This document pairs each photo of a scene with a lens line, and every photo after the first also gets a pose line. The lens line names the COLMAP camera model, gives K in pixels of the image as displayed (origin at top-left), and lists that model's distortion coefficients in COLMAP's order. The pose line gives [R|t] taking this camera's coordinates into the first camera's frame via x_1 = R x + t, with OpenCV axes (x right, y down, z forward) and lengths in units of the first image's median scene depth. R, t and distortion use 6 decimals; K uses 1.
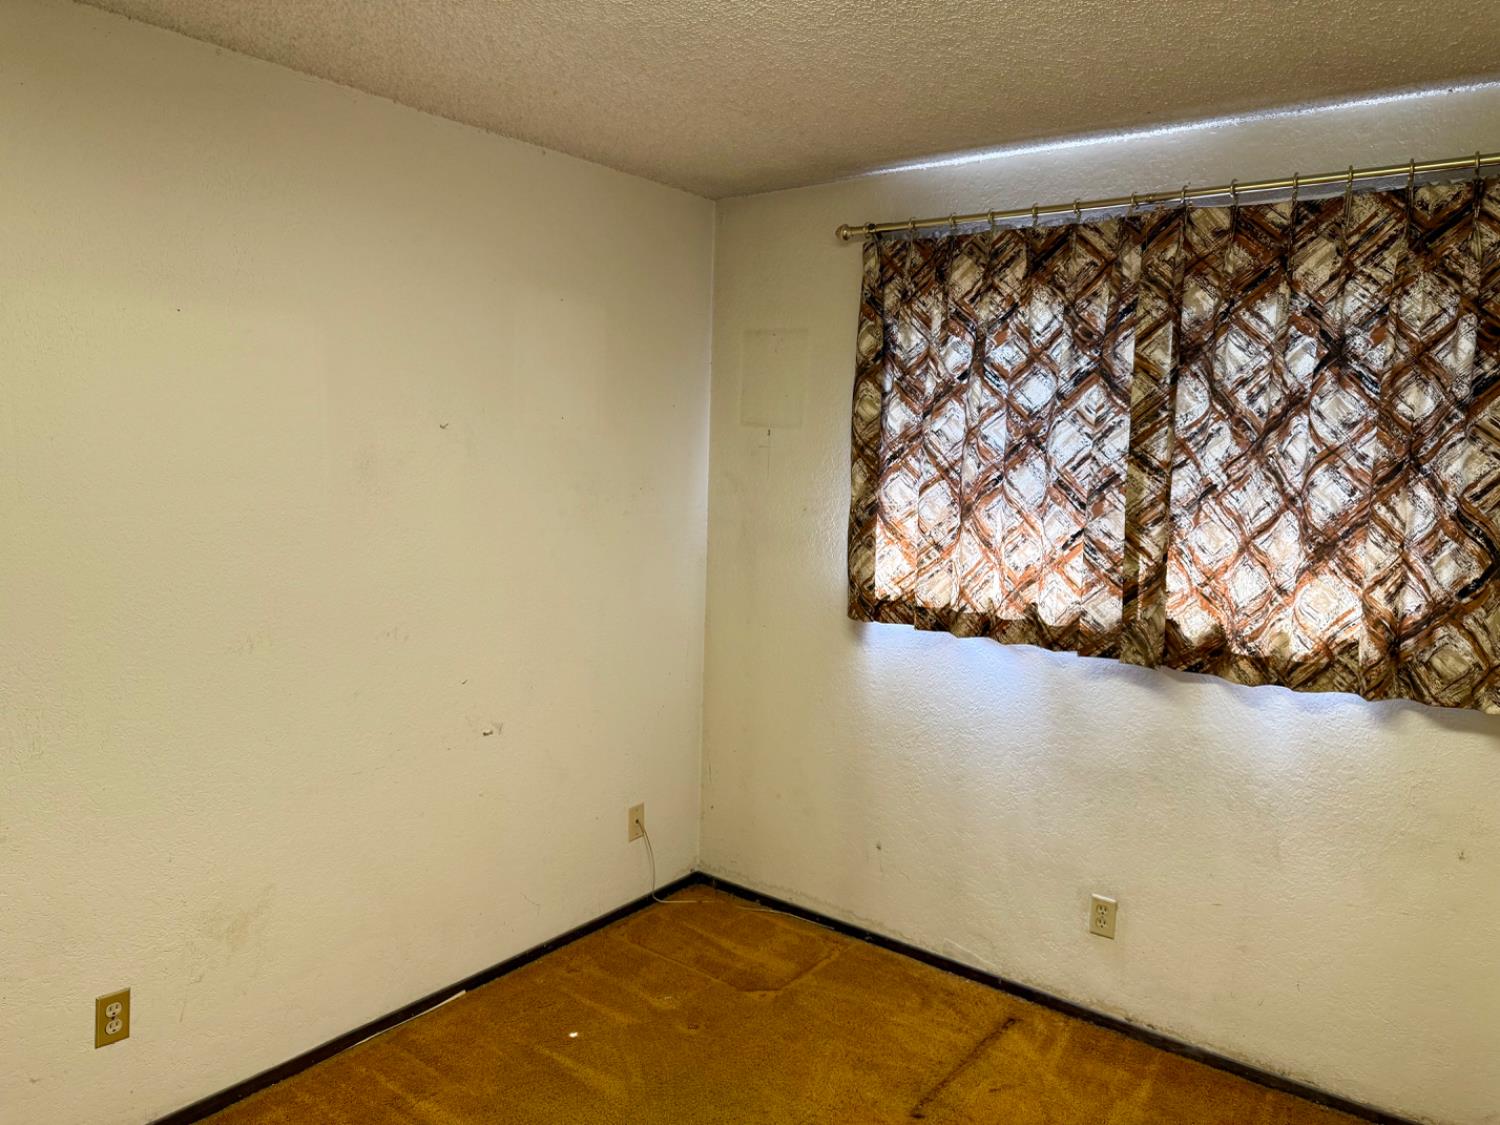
lens RADIAL K [[1023.5, 0, 750.0], [0, 1023.5, 562.5], [0, 0, 1]] dist [0.031032, -0.034371]
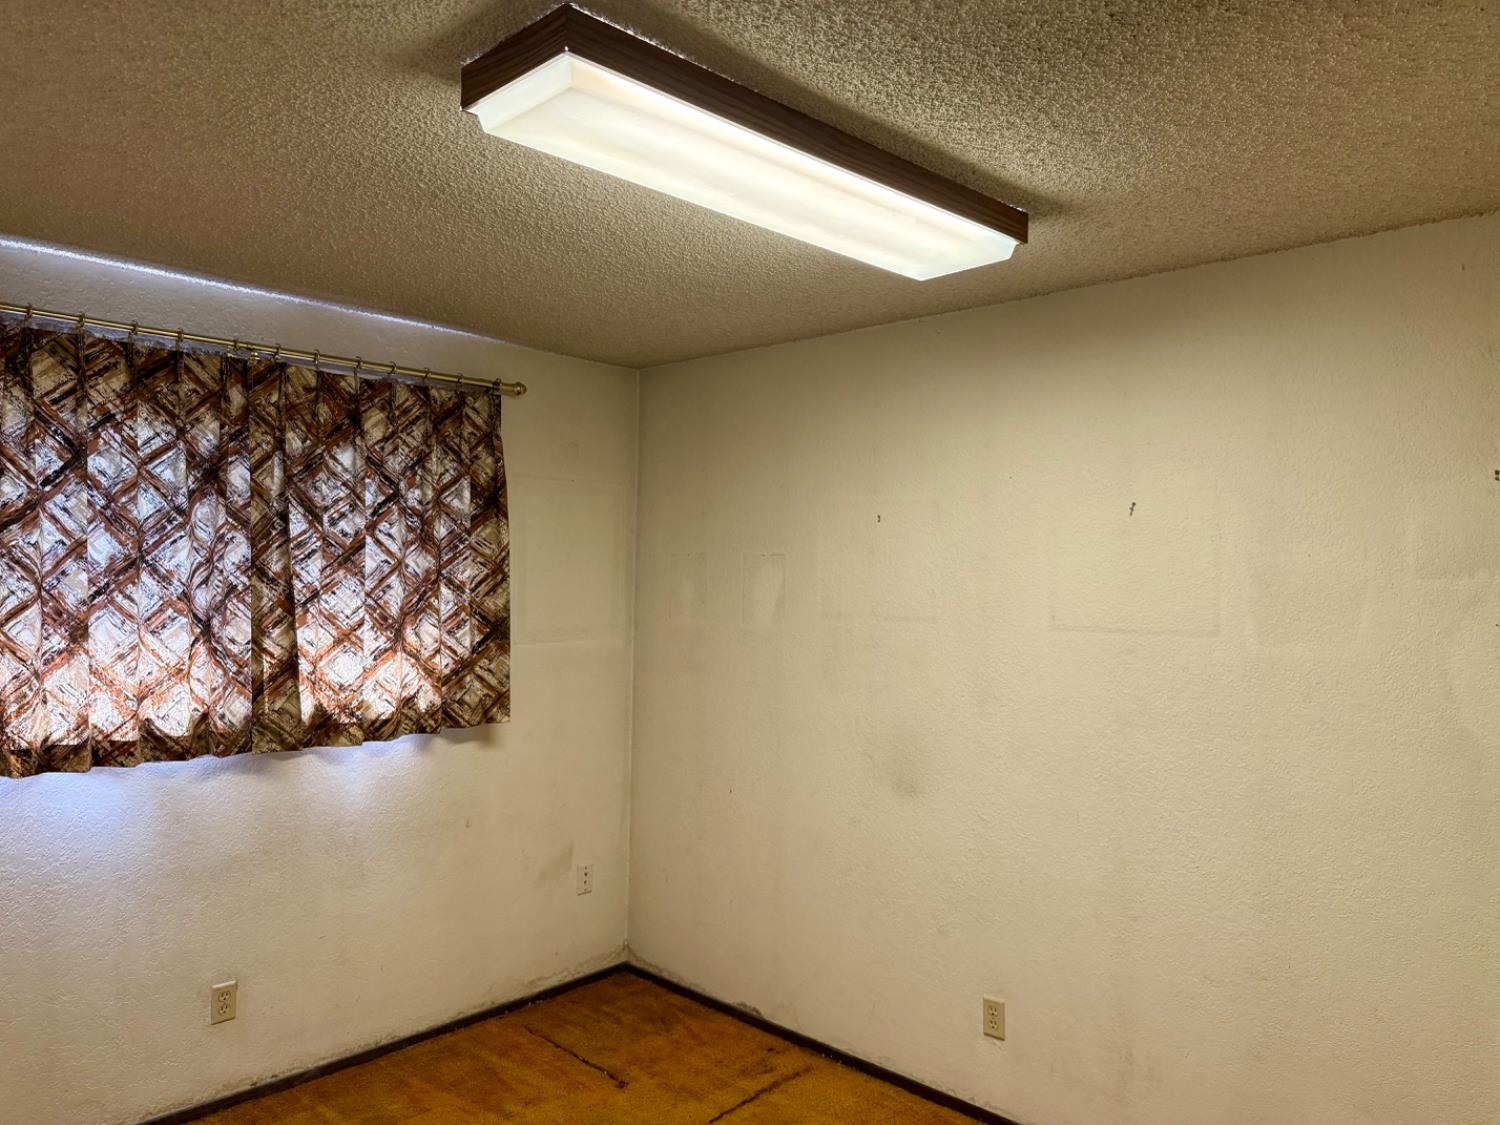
lens RADIAL K [[1042.9, 0, 750.0], [0, 1042.9, 562.5], [0, 0, 1]] dist [0.076893, -0.091068]
pose [[0.136763, -0.028556, 0.990192, -0.705537], [0.095342, 0.995323, 0.015536, -0.076929], [-0.986005, 0.092282, 0.138846, 0.302021]]
